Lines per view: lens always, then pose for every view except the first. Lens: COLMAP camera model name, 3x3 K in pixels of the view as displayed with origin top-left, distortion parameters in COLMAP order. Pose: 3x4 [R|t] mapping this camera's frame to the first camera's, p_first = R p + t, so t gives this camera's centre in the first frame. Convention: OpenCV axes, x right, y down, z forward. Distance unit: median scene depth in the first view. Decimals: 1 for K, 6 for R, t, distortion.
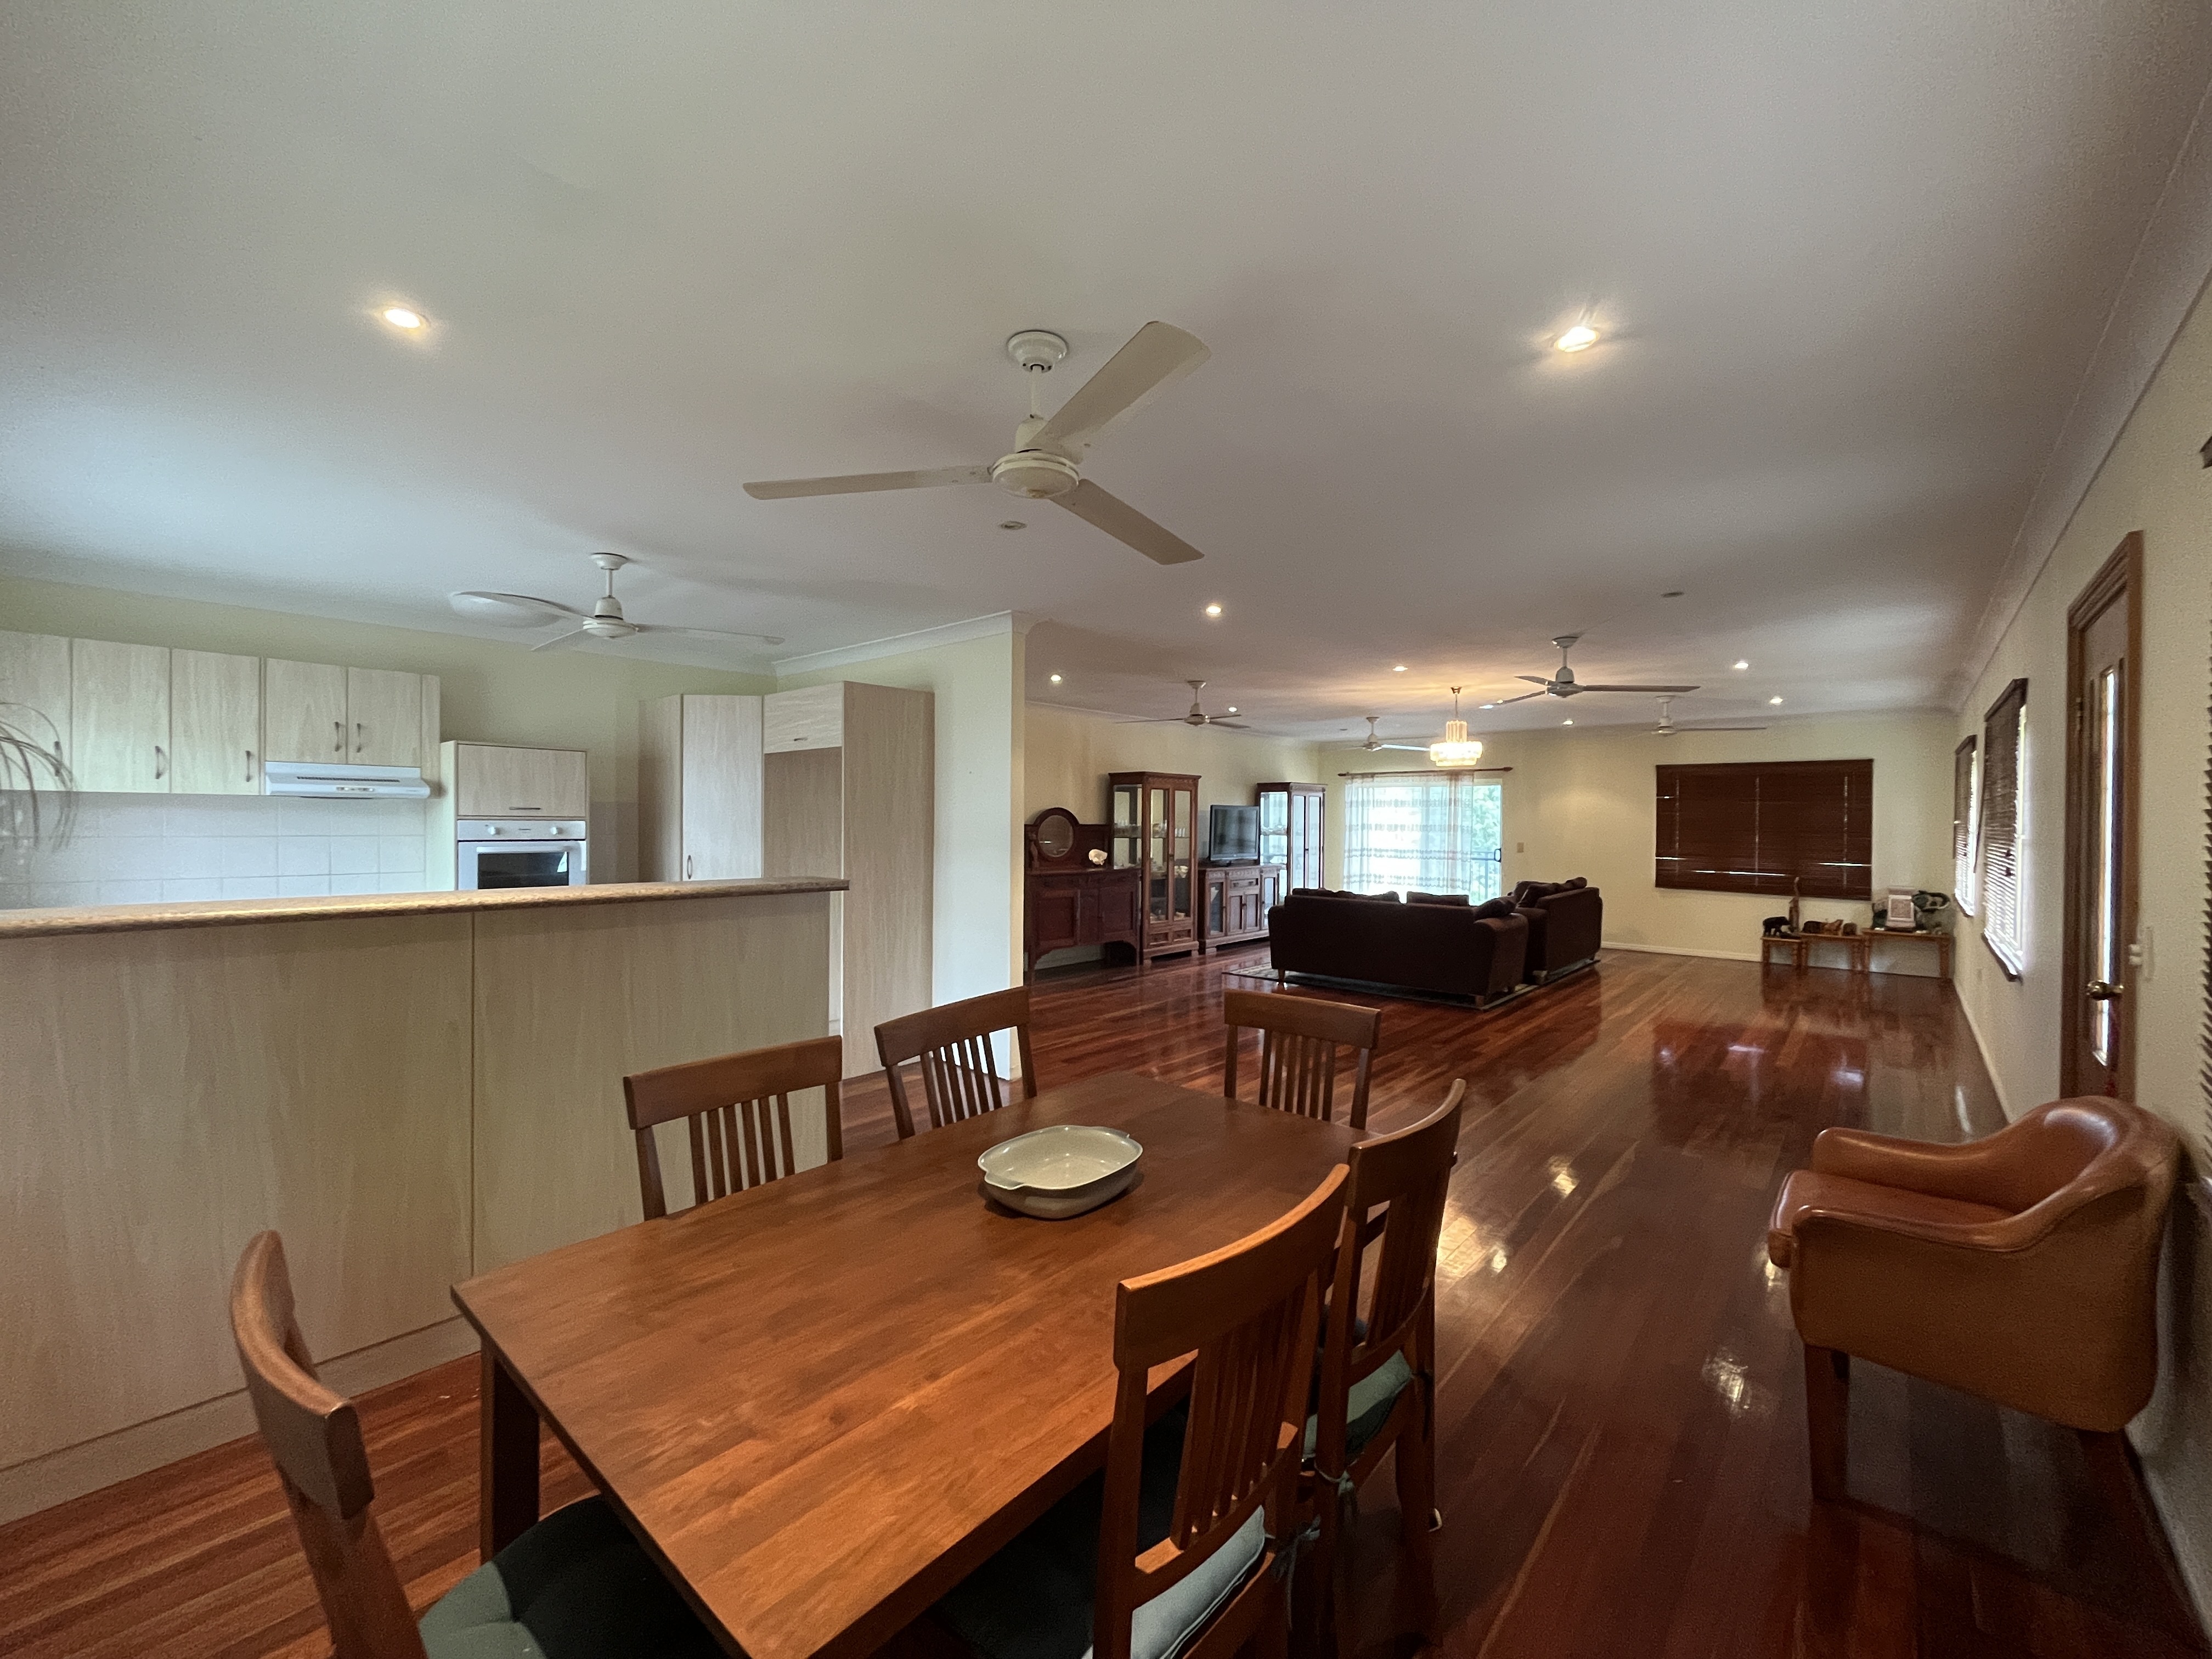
lens RADIAL K [[895.1, 0, 1102.5], [0, 895.1, 821.2], [0, 0, 1]] dist [-0.001694, -0.000939]
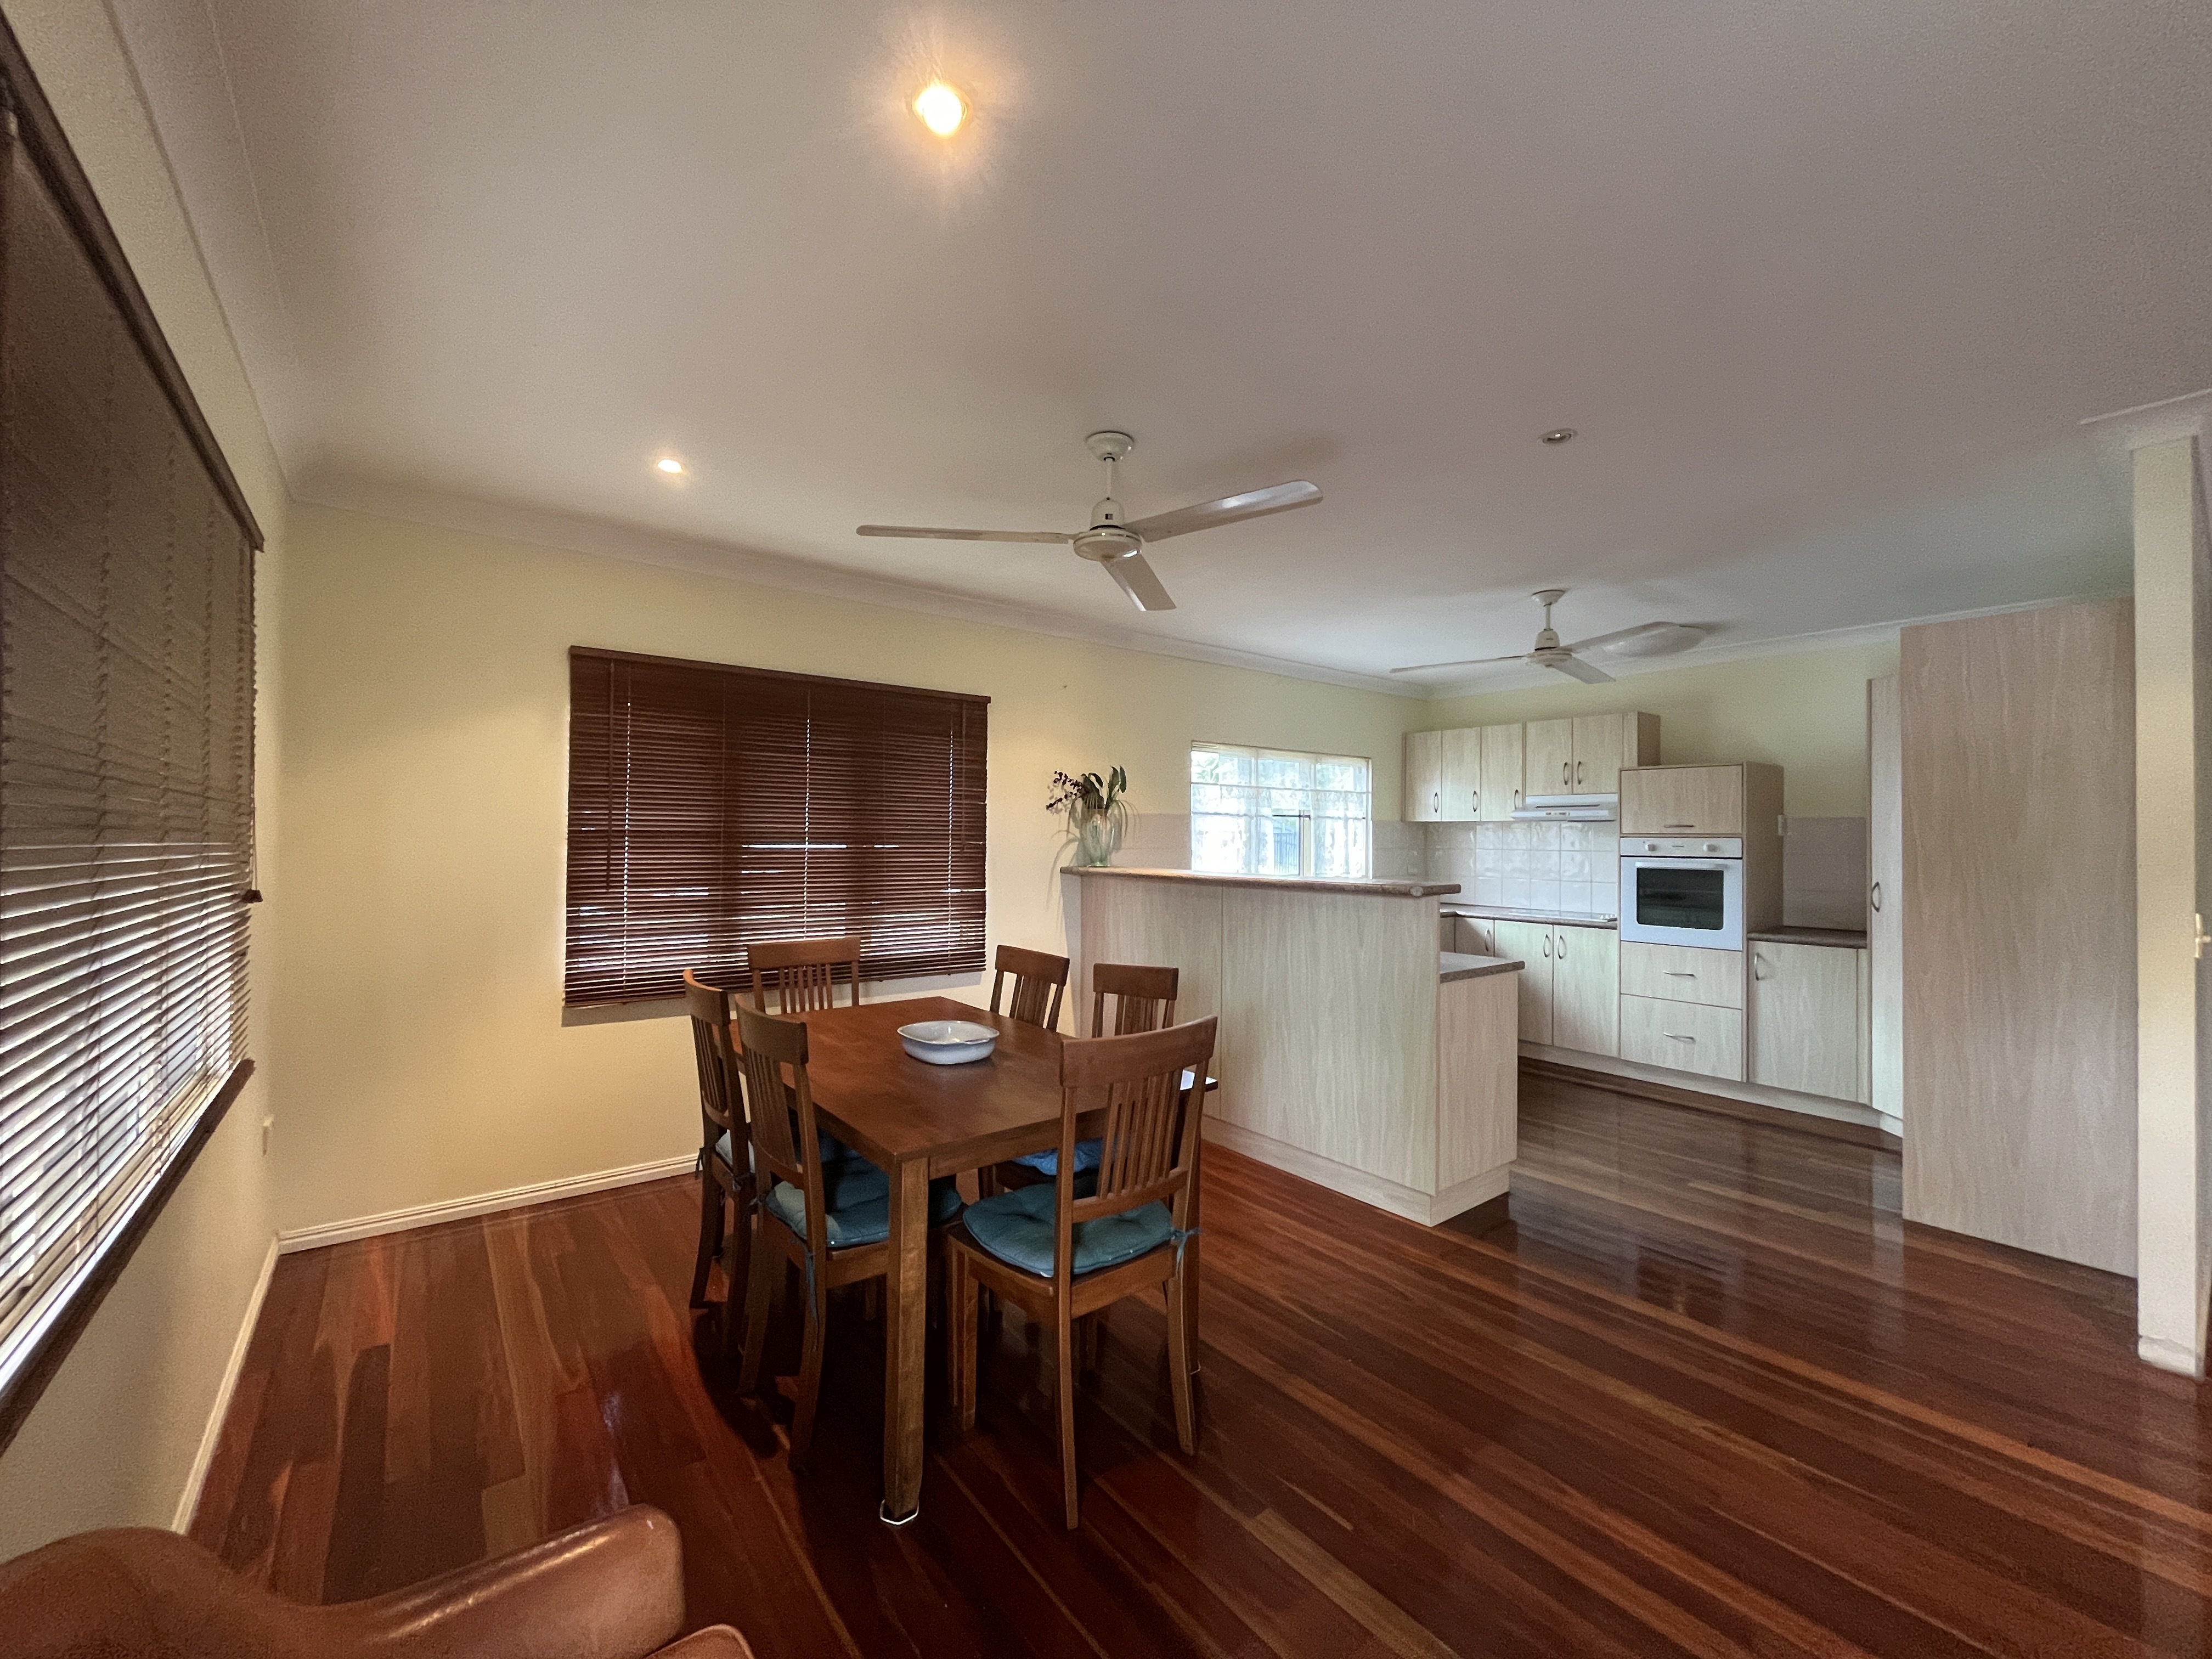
lens RADIAL K [[895.1, 0, 1092.7], [0, 895.1, 833.5], [0, 0, 1]] dist [-0.001694, -0.000939]
pose [[-0.183281, -0.017768, -0.982900, 0.284559], [-0.014868, 0.999772, -0.015301, 0.011552], [0.982948, 0.011810, -0.183503, 0.303192]]
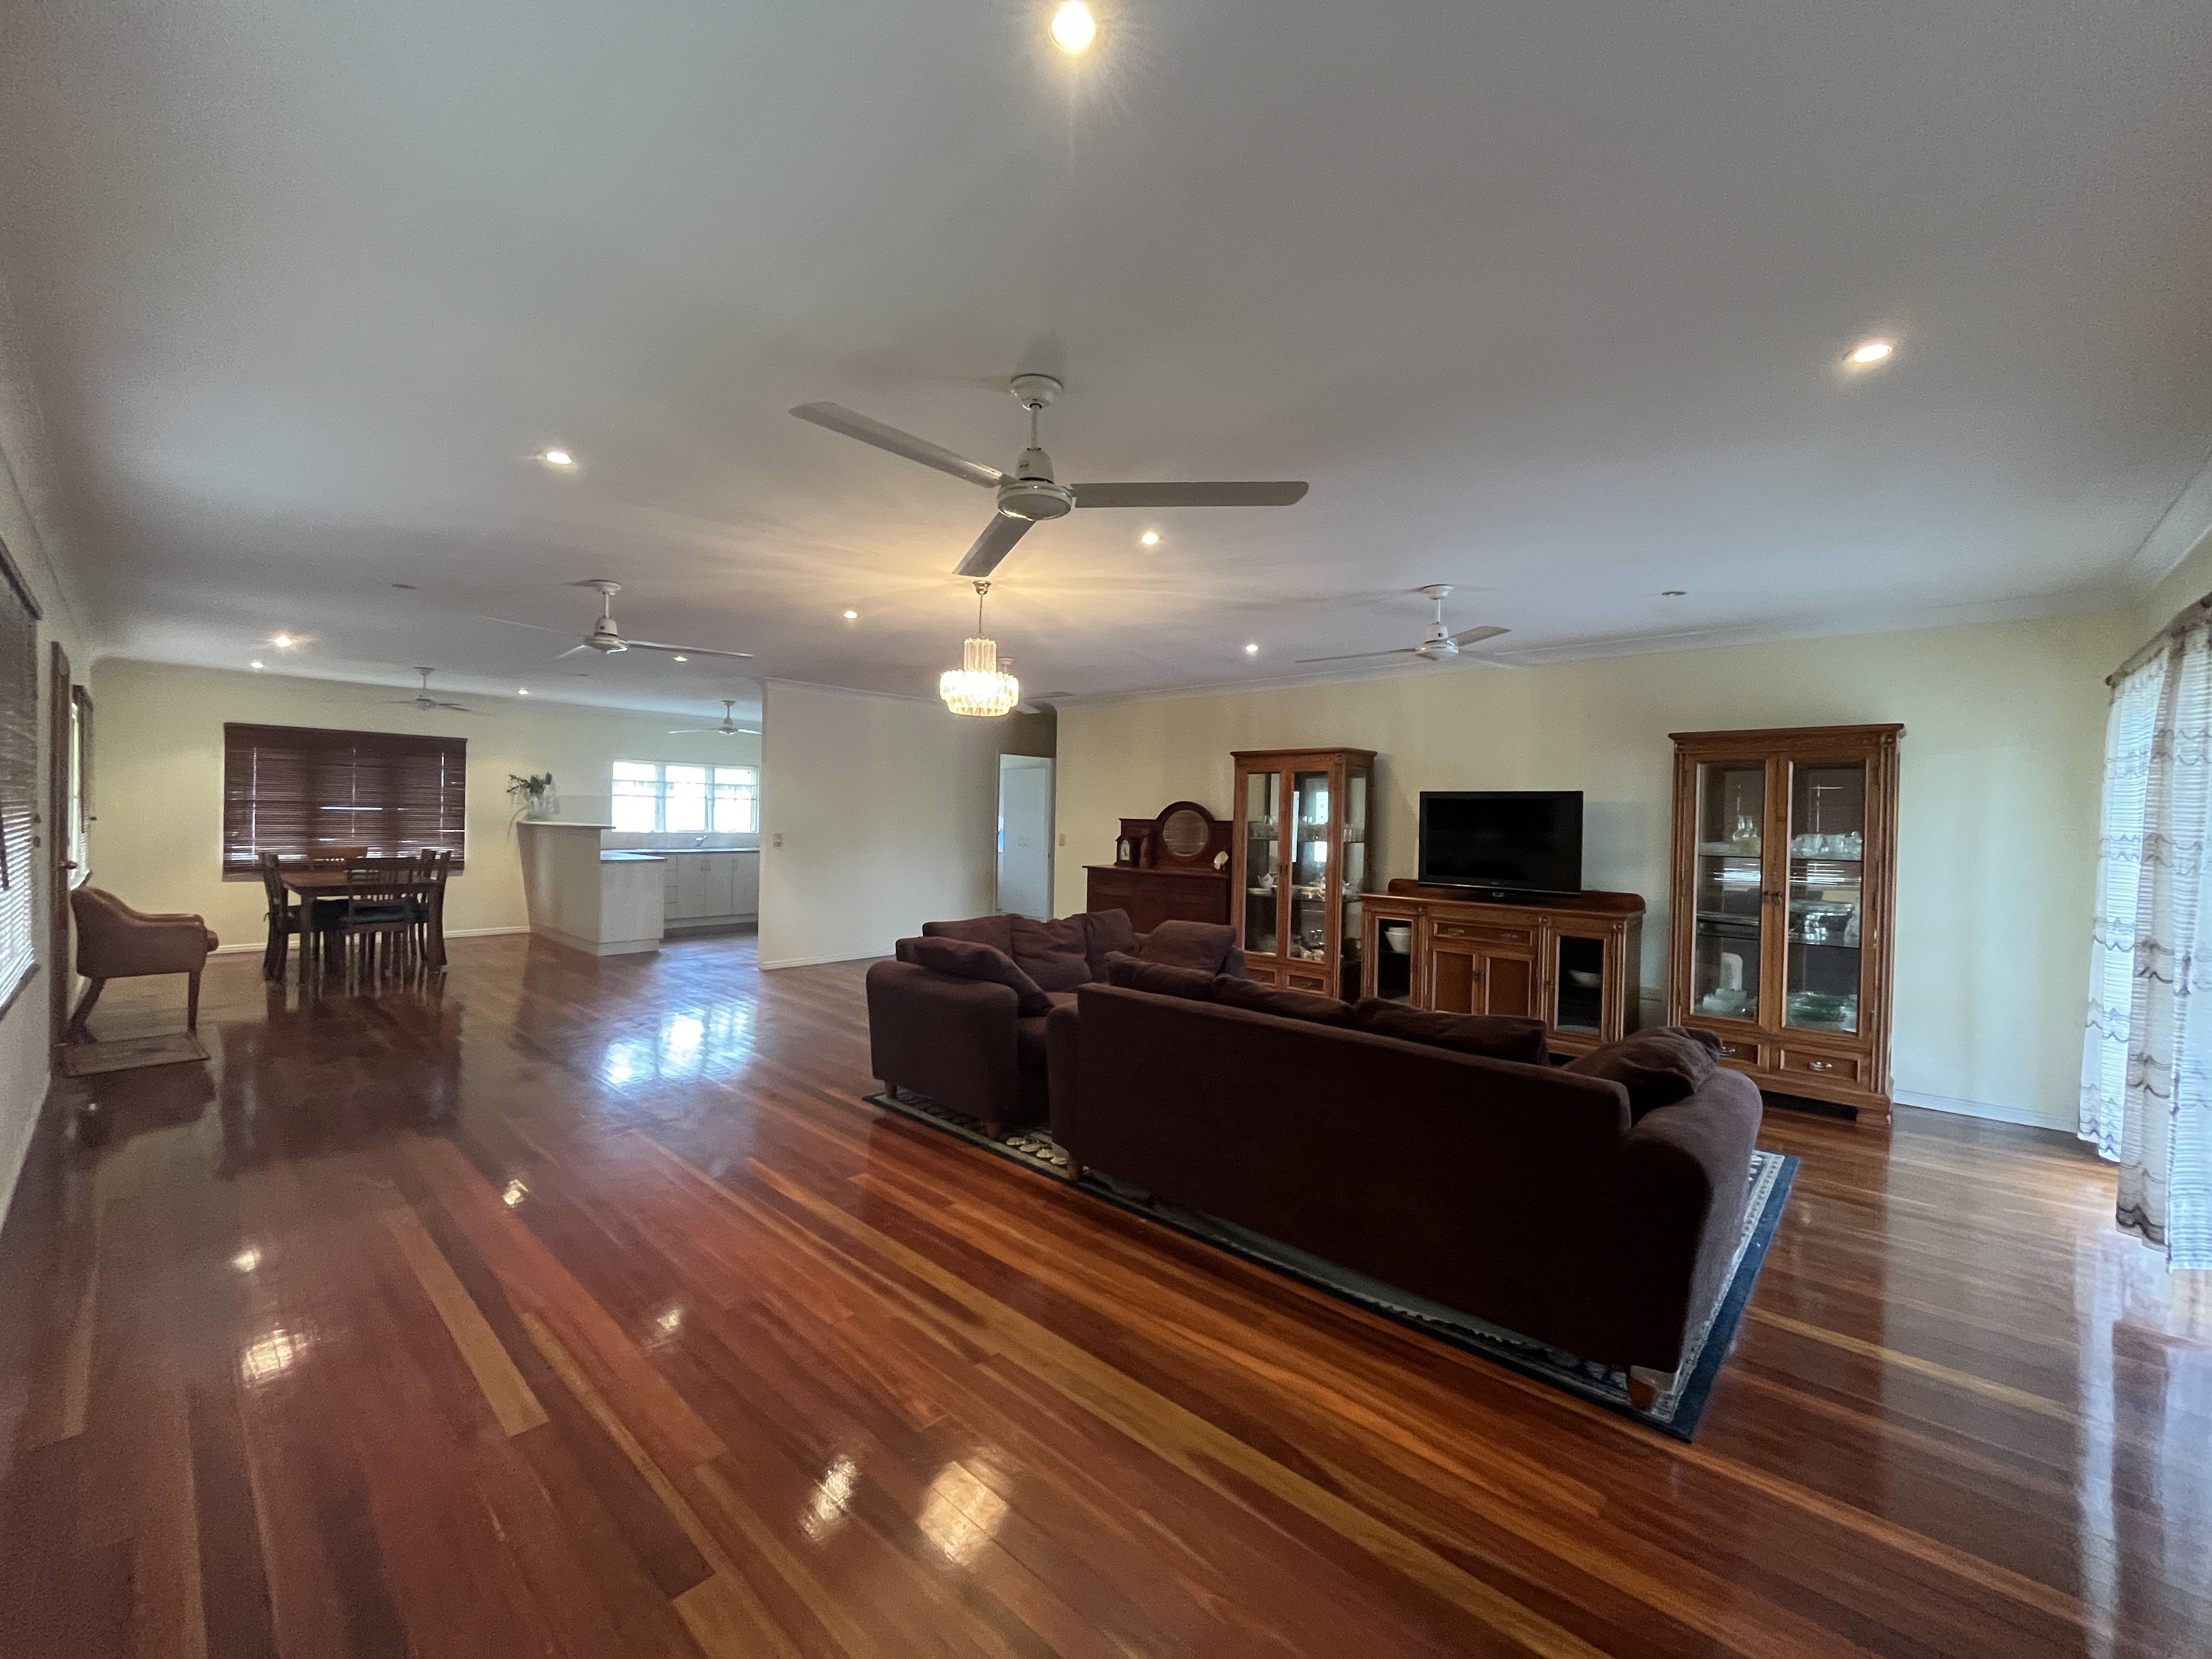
lens RADIAL K [[895.1, 0, 1092.0], [0, 895.1, 832.4], [0, 0, 1]] dist [-0.001694, -0.000939]
pose [[-0.025853, 0.006172, -0.999647, 0.868041], [-0.025918, 0.999641, 0.006843, 0.011547], [0.999330, 0.026086, -0.025684, 0.955584]]
